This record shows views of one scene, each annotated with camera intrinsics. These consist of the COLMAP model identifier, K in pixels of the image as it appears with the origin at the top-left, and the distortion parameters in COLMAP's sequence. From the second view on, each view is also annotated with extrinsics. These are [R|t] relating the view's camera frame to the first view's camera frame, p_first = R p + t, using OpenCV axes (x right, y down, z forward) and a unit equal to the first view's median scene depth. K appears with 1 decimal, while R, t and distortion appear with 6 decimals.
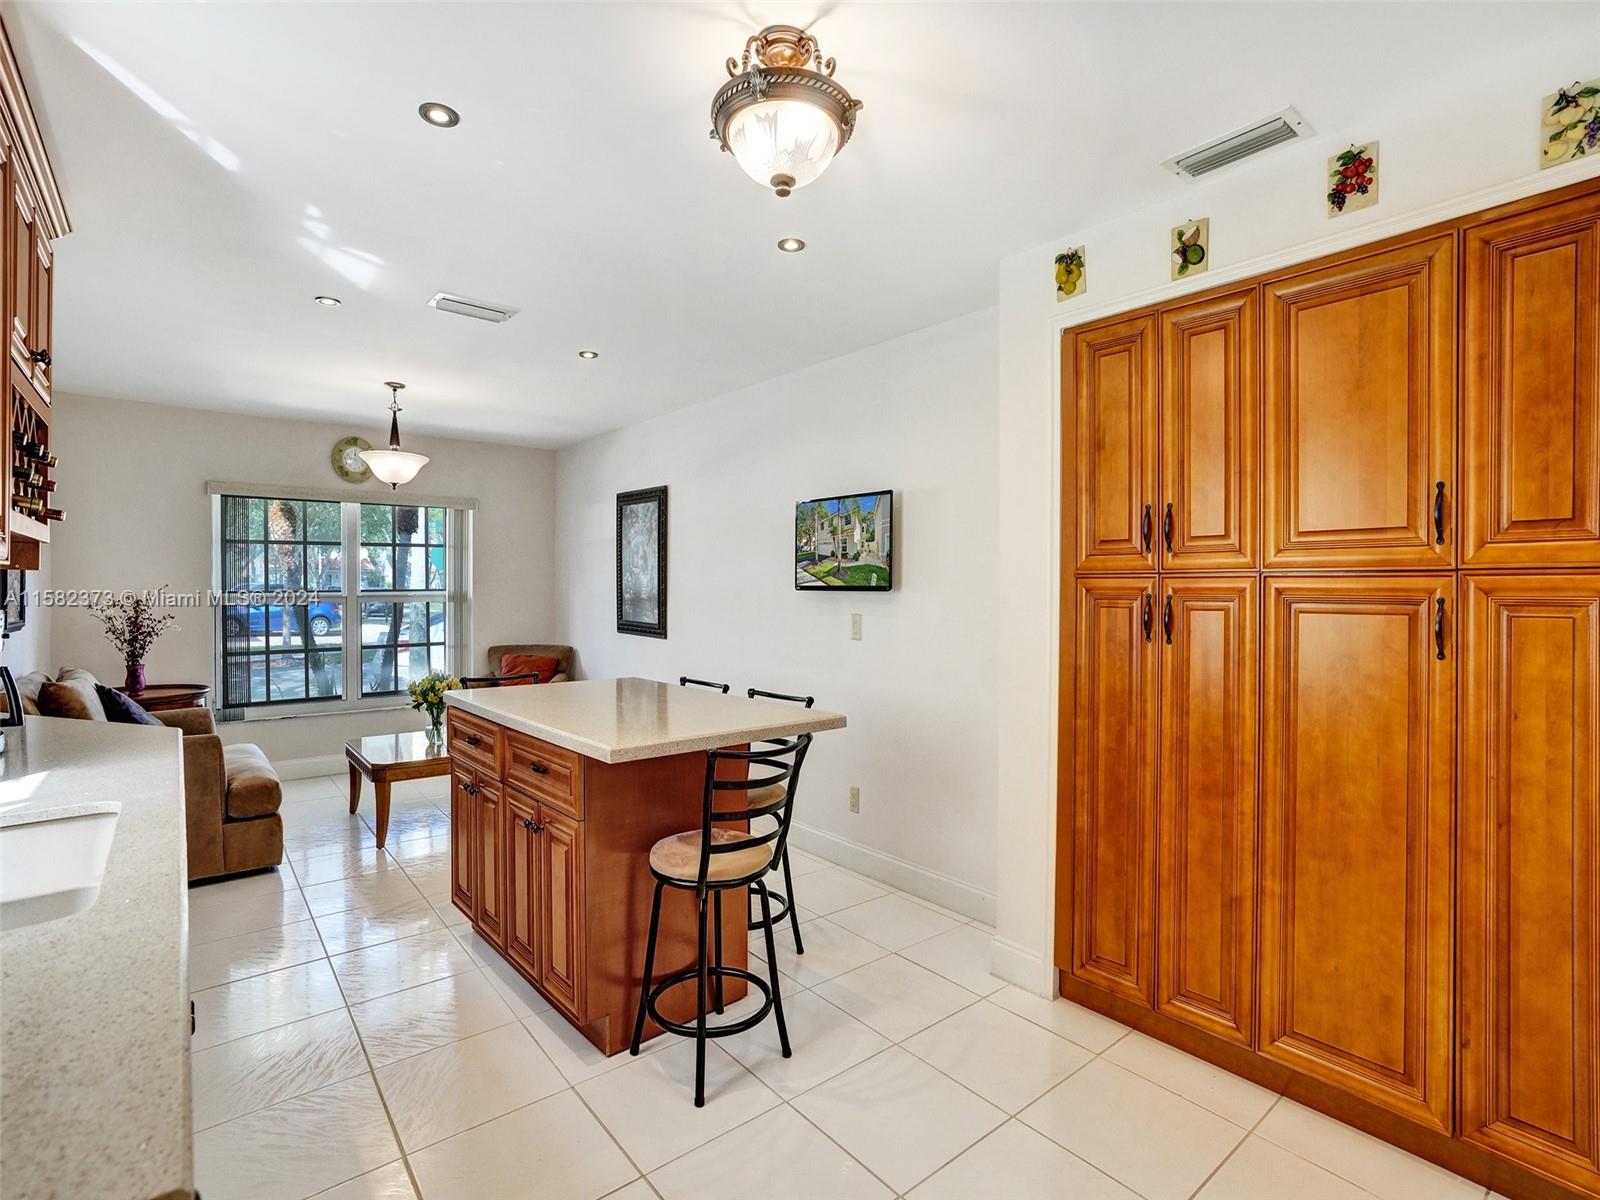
lens RADIAL K [[771.8, 0, 796.4], [0, 771.8, 595.6], [0, 0, 1]] dist [-0.038322, 0.013454]
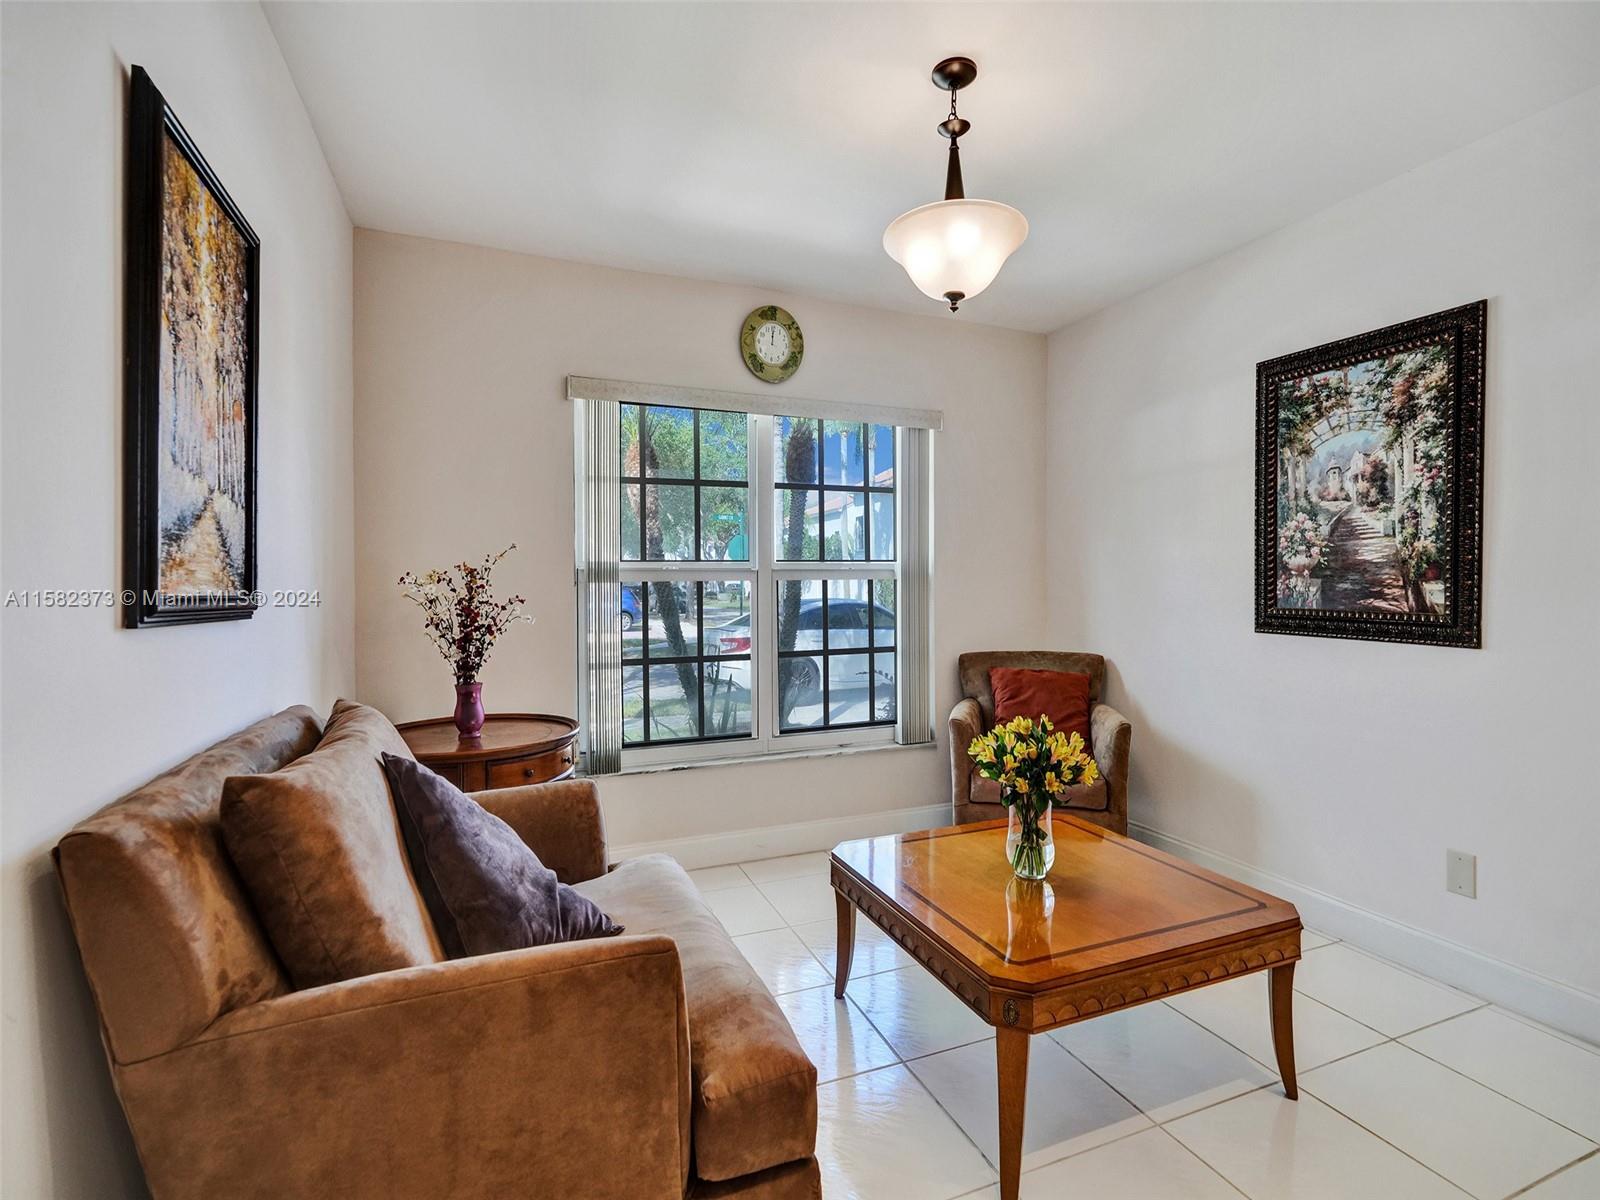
lens RADIAL K [[771.8, 0, 795.5], [0, 771.8, 591.9], [0, 0, 1]] dist [-0.038322, 0.013454]
pose [[0.948459, -0.005176, -0.316859, -0.445448], [0.004396, 0.999985, -0.003174, 0.024970], [0.316870, 0.001618, 0.948467, 0.514913]]
